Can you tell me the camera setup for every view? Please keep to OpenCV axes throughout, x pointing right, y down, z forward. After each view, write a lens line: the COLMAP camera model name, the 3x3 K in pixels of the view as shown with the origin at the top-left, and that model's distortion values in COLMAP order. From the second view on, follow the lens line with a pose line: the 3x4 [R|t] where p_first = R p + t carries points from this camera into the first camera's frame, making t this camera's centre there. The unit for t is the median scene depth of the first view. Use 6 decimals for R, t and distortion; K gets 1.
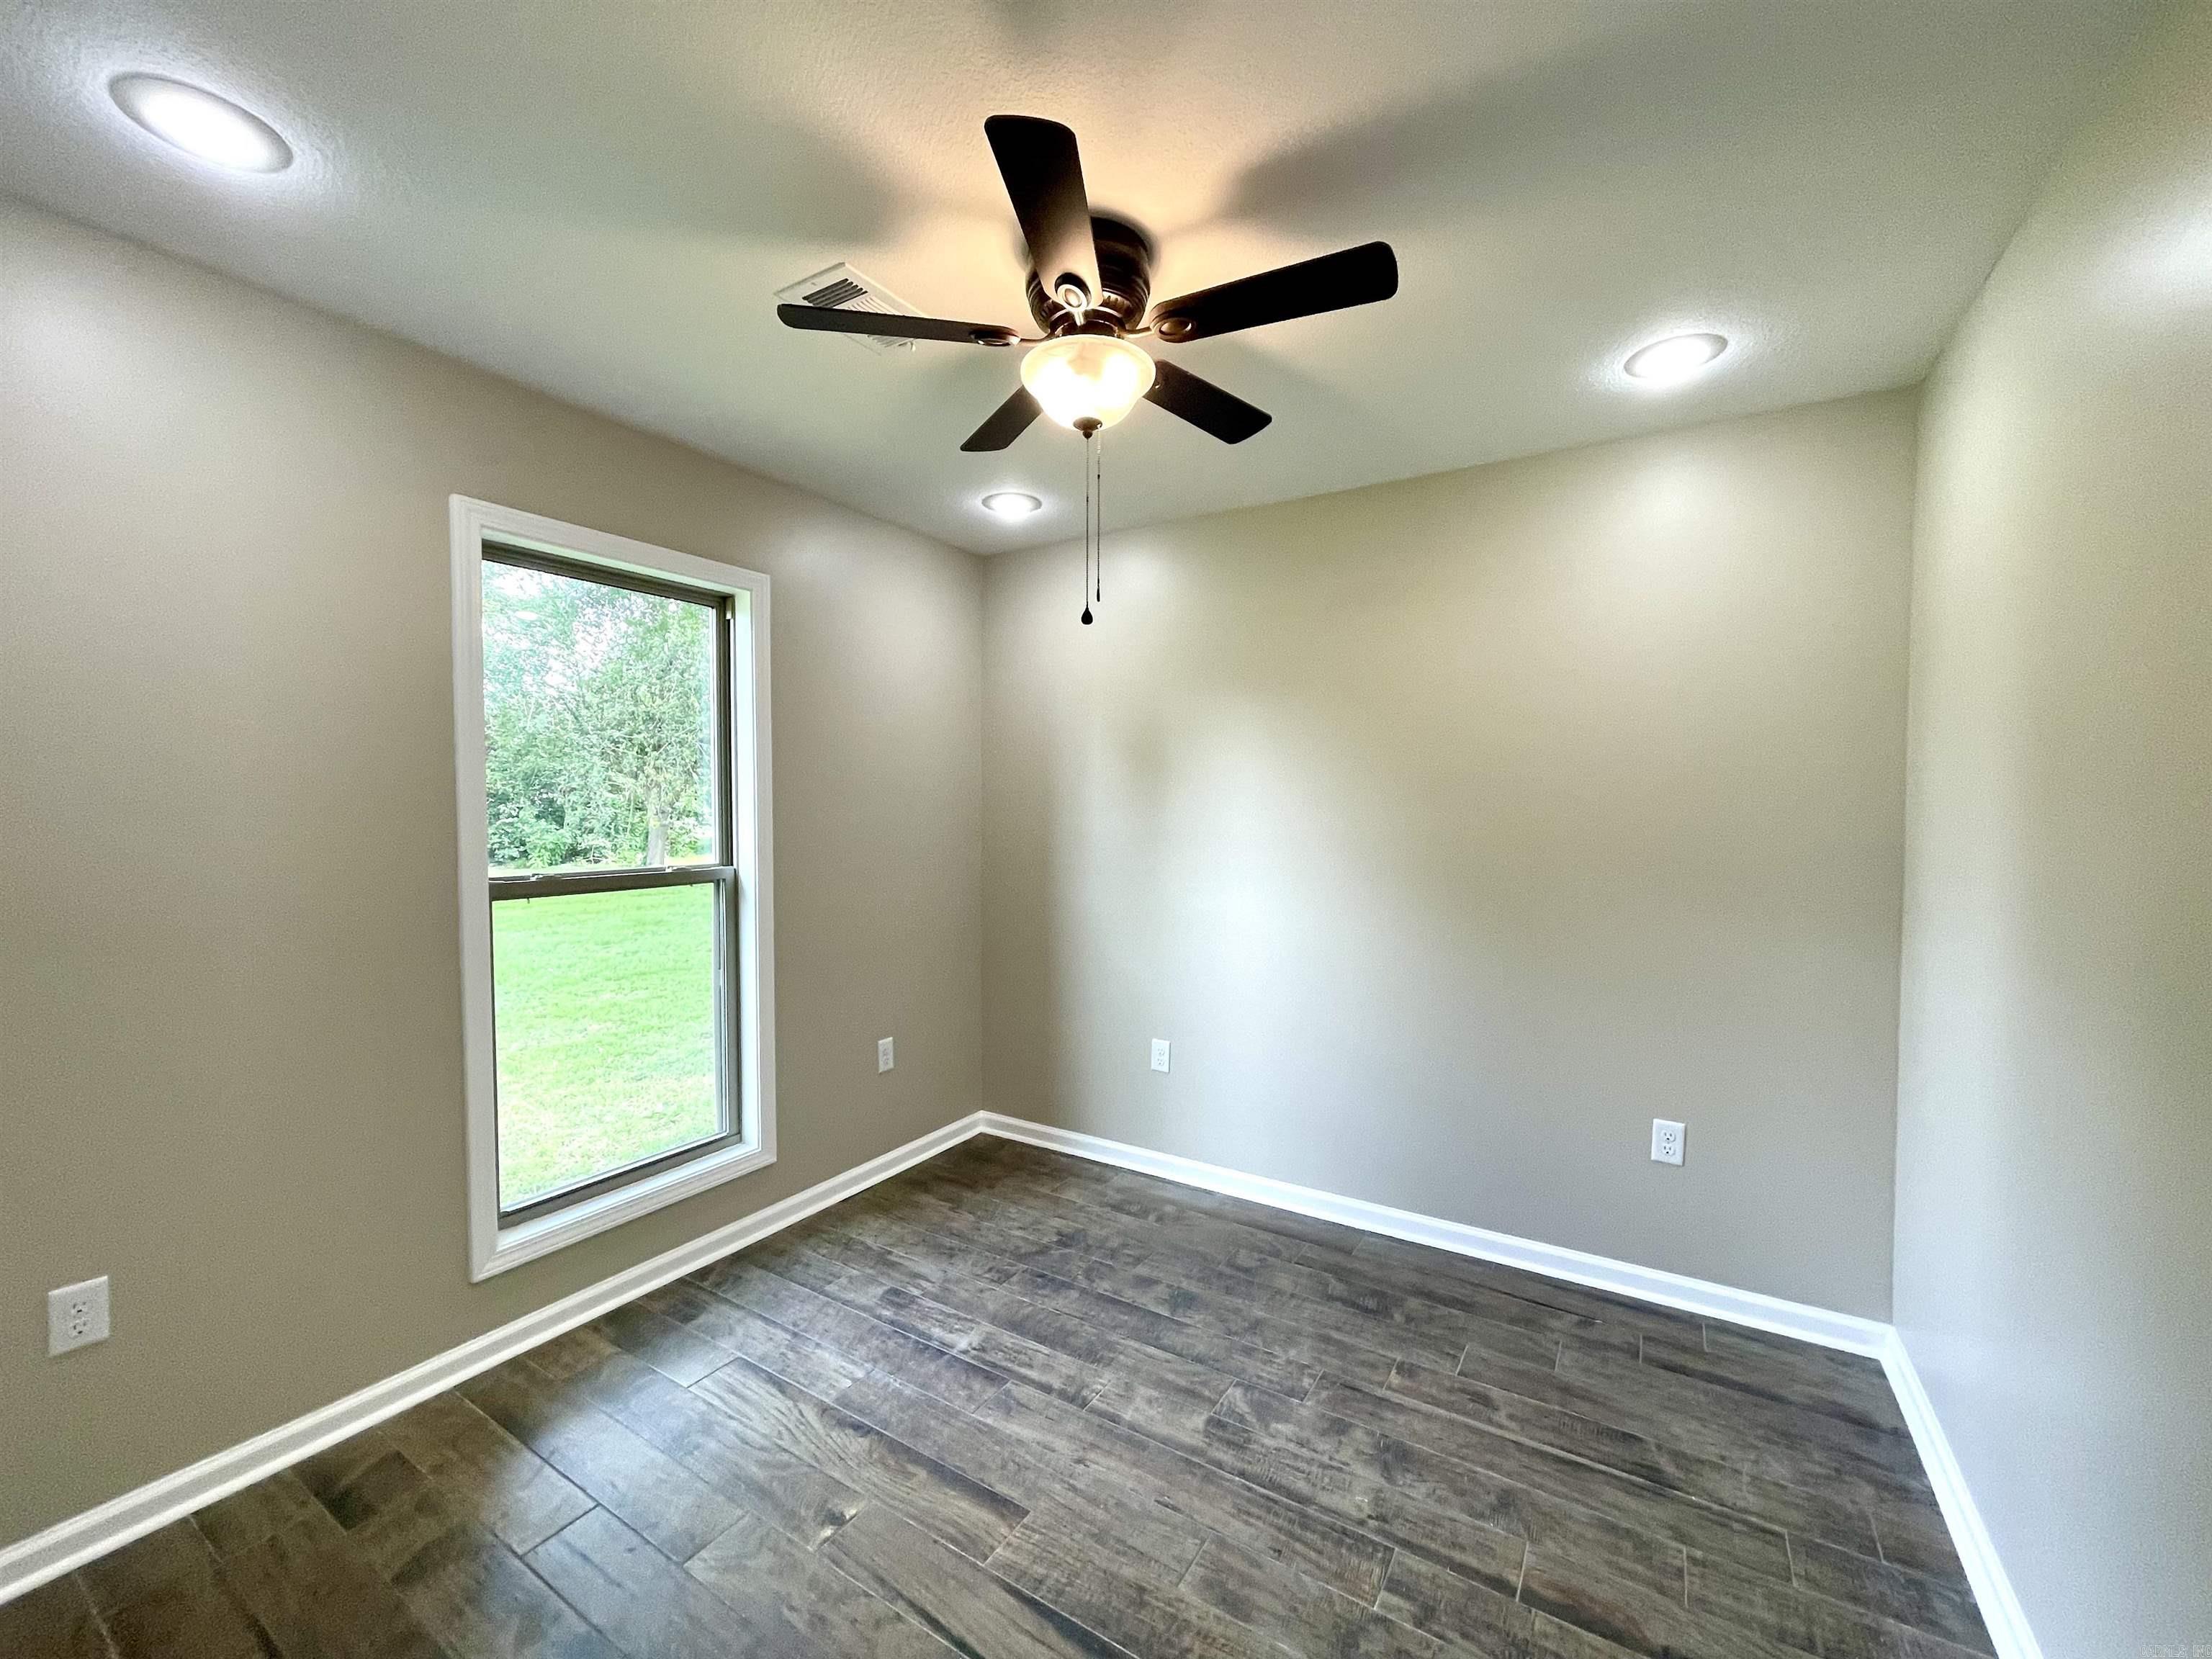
lens RADIAL K [[889.8, 0, 1097.9], [0, 889.8, 828.2], [0, 0, 1]] dist [-0.001216, 0.000175]
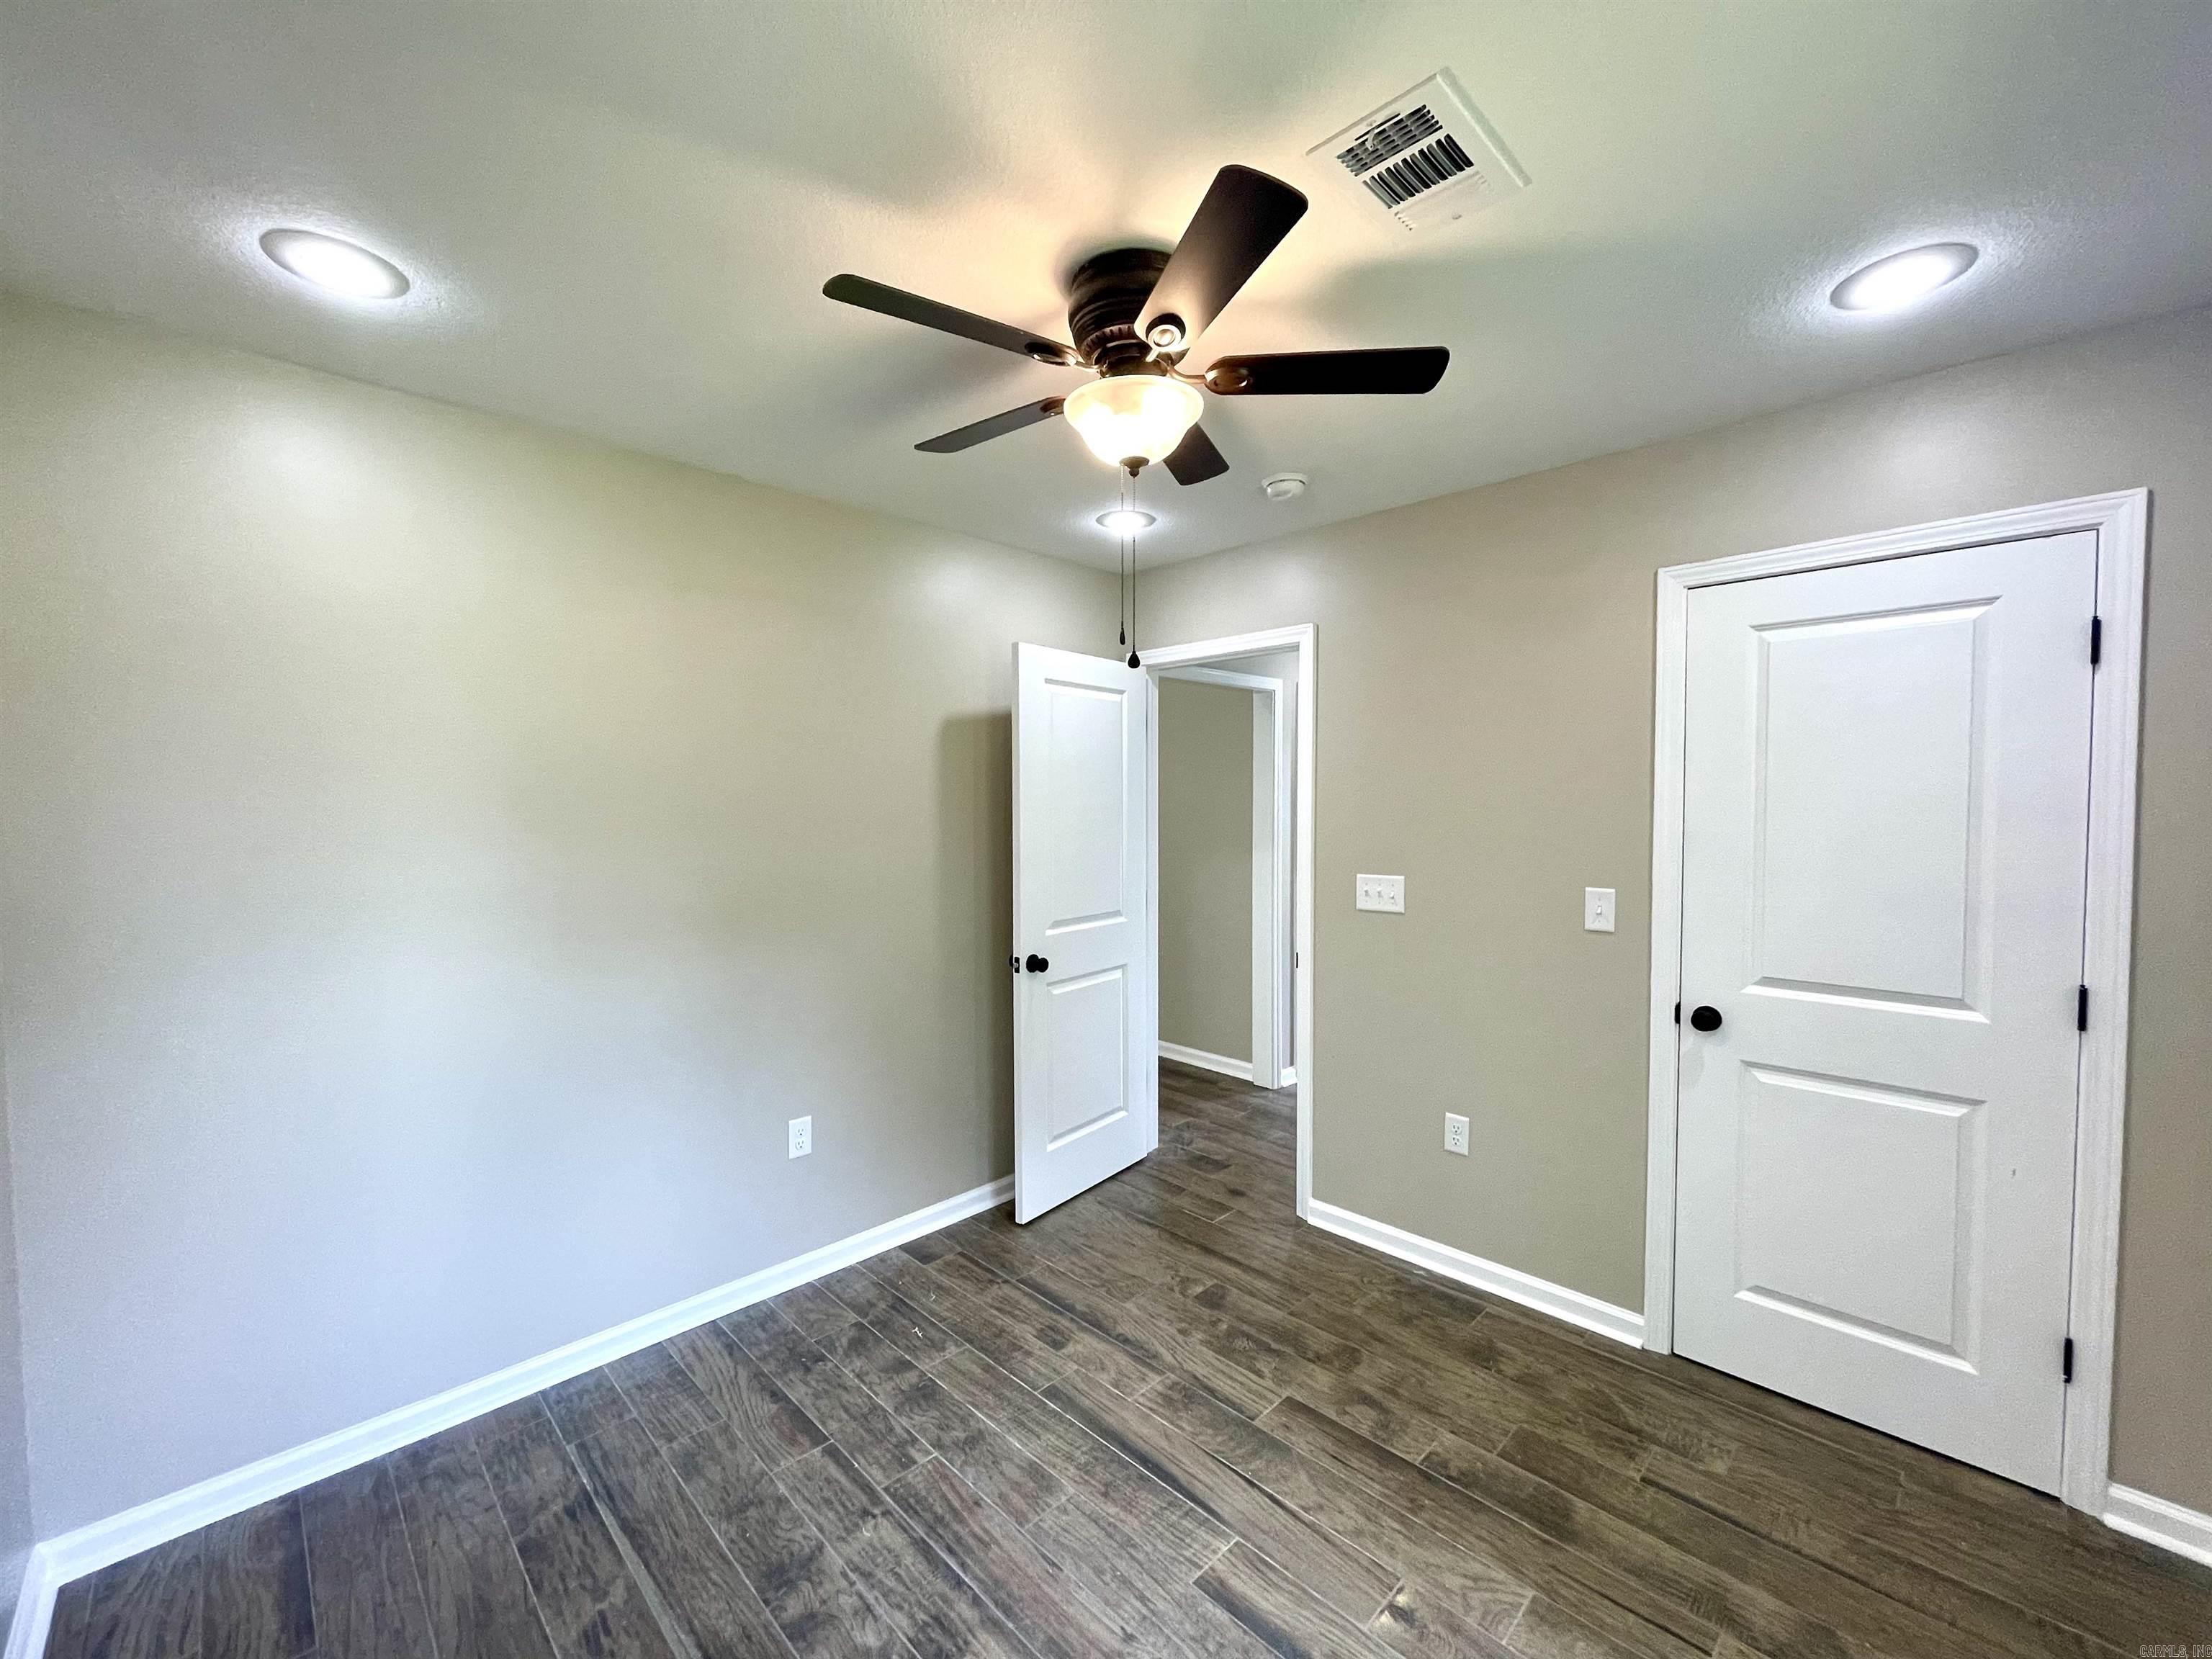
lens RADIAL K [[880.3, 0, 1107.3], [0, 880.3, 839.6], [0, 0, 1]] dist [0.014055, 0.000193]
pose [[-0.975371, -0.007674, 0.220438, -0.196480], [0.007983, 0.997512, 0.070050, -0.106734], [-0.220427, 0.070084, -0.972882, 1.942493]]
